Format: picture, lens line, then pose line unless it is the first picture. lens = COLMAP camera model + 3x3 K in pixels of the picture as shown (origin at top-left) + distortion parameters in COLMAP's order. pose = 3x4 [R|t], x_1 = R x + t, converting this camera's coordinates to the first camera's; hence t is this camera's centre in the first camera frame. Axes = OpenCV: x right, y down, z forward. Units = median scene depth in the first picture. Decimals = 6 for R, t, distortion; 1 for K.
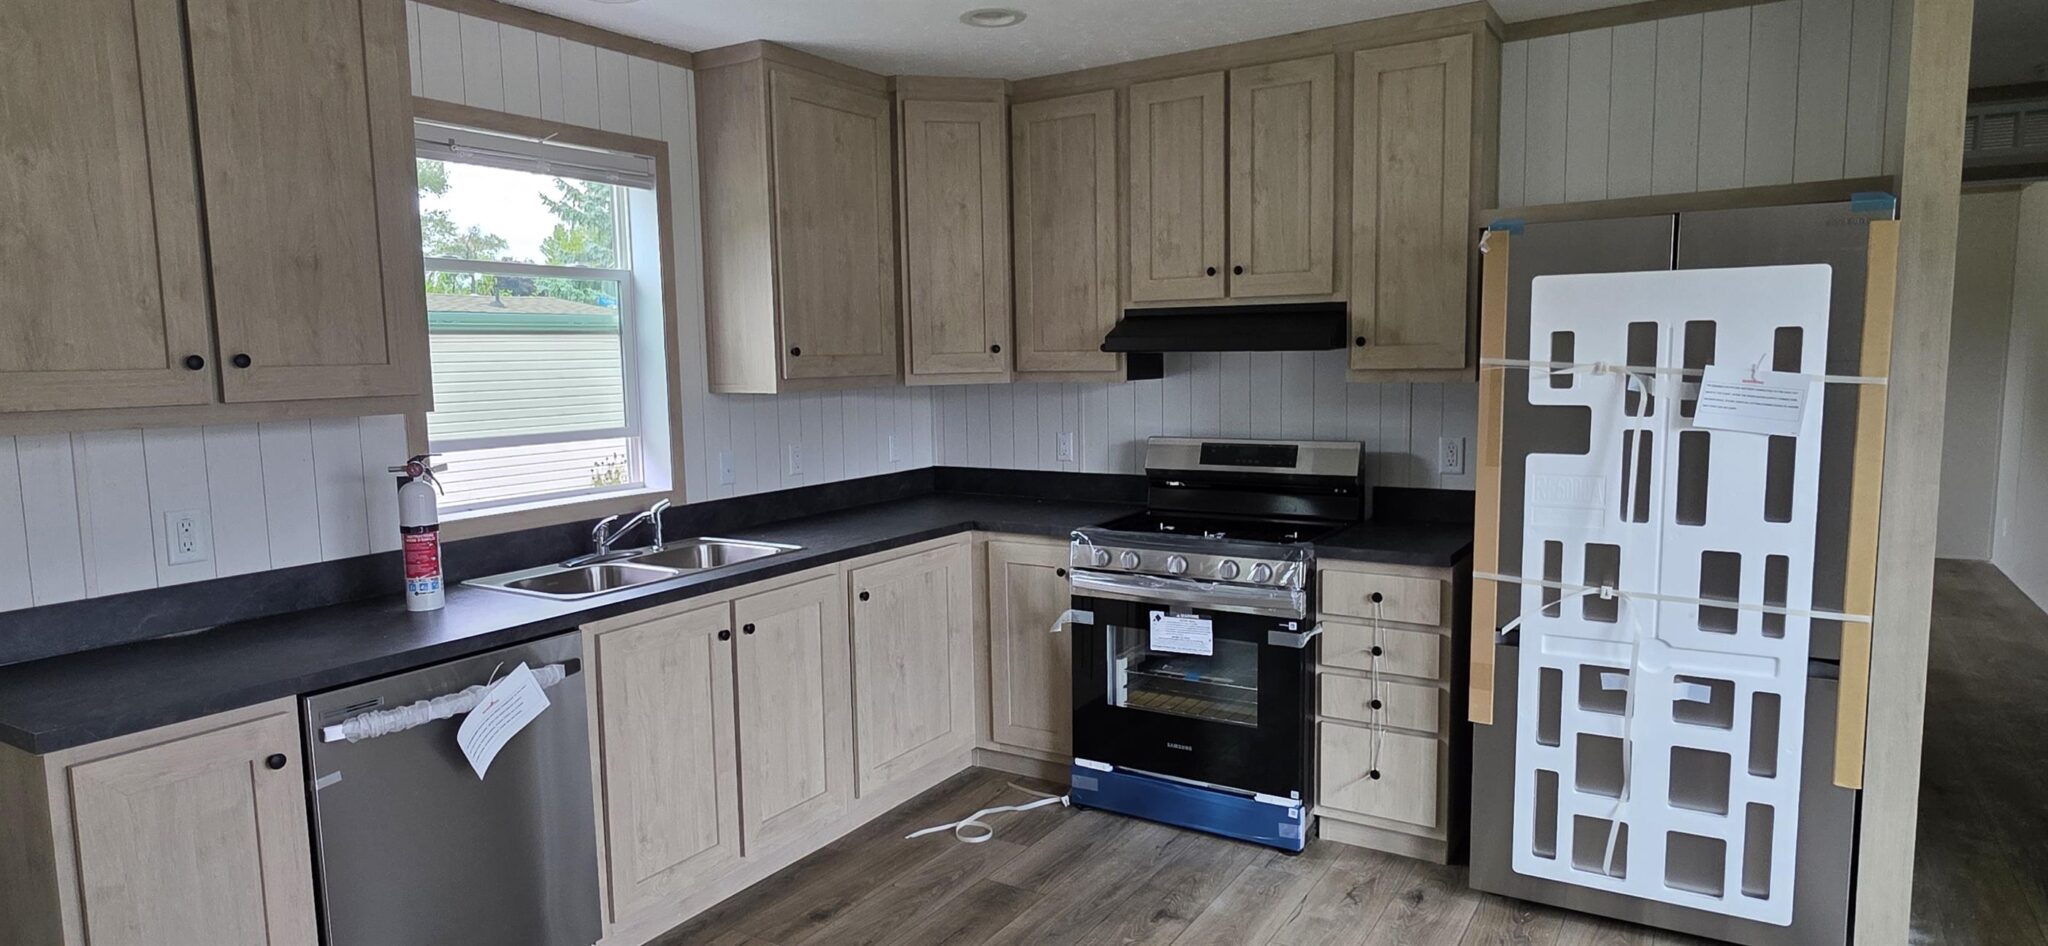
lens RADIAL K [[1201.6, 0, 954.3], [0, 1201.6, 488.0], [0, 0, 1]] dist [-0.000183, -0.000434]
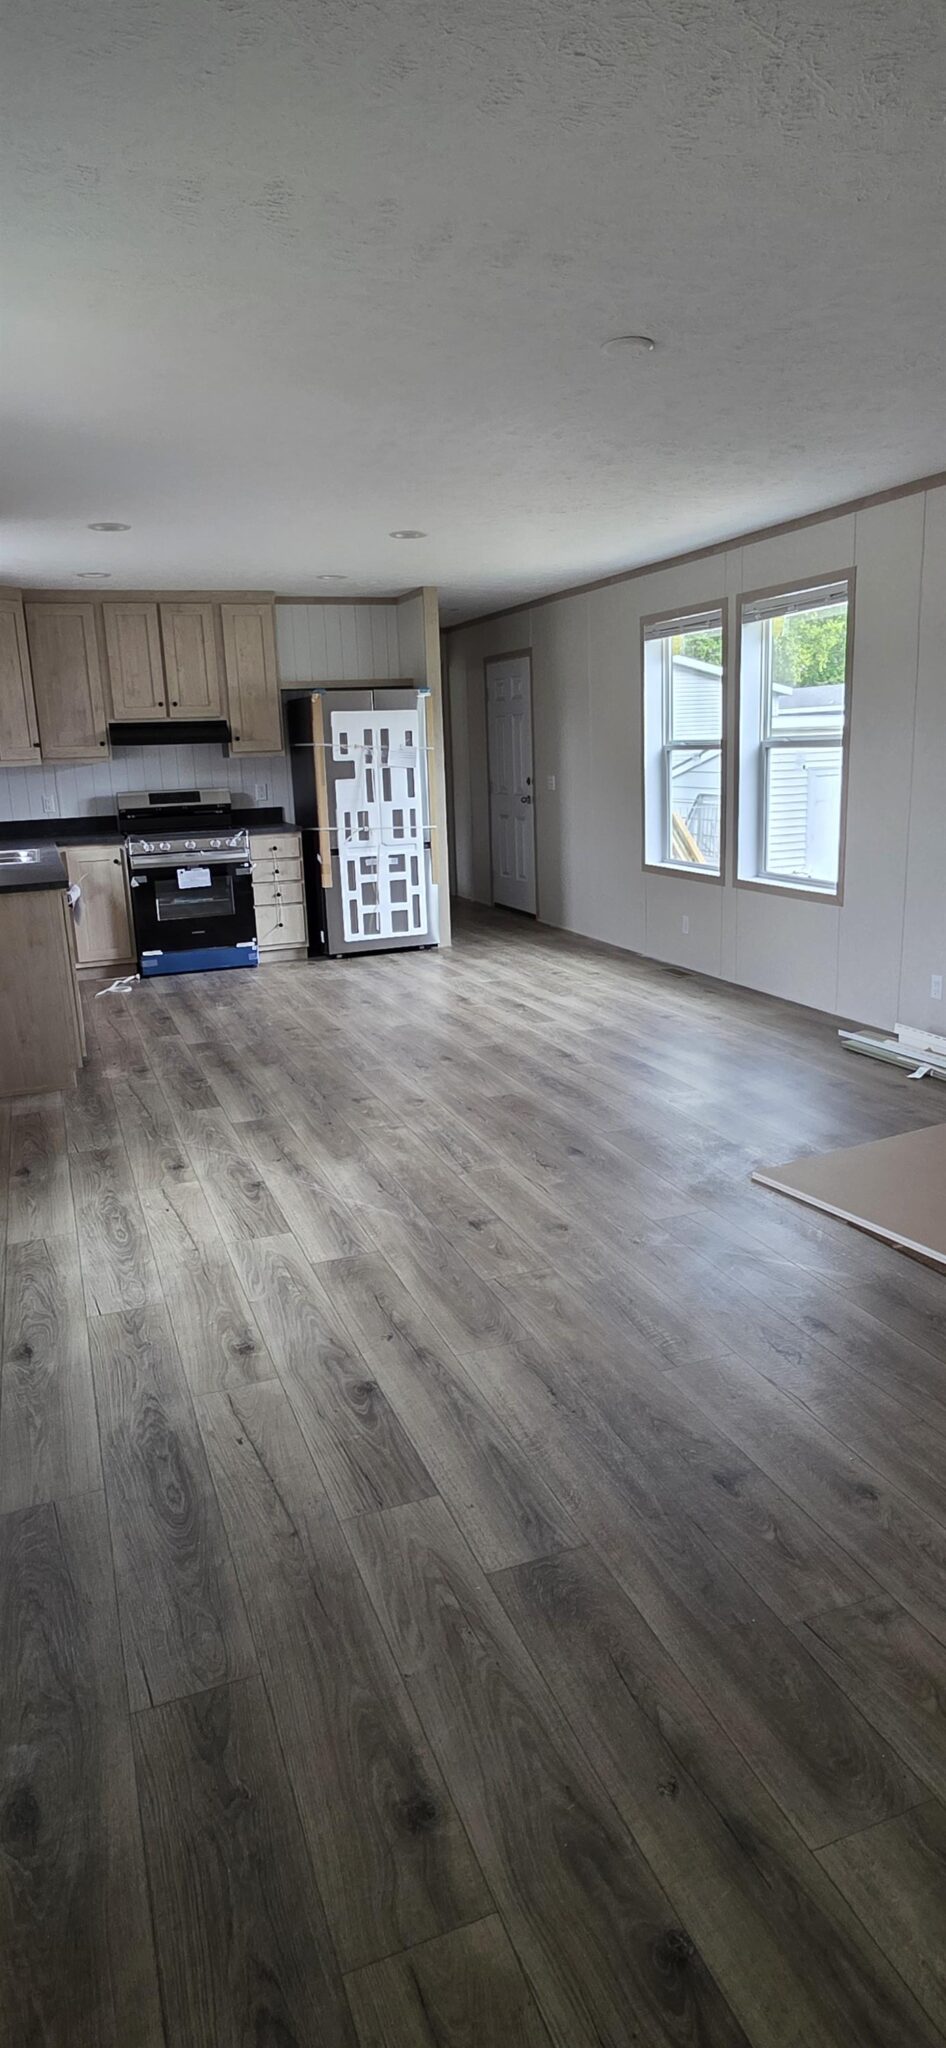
lens RADIAL K [[1156.2, 0, 473.0], [0, 1156.2, 1024.0], [0, 0, 1]] dist [-0.001099, -0.000441]
pose [[0.581313, -0.191917, 0.790723, -1.262794], [0.114432, 0.981411, 0.154073, 0.122214], [-0.805594, 0.000919, 0.592468, -0.650082]]
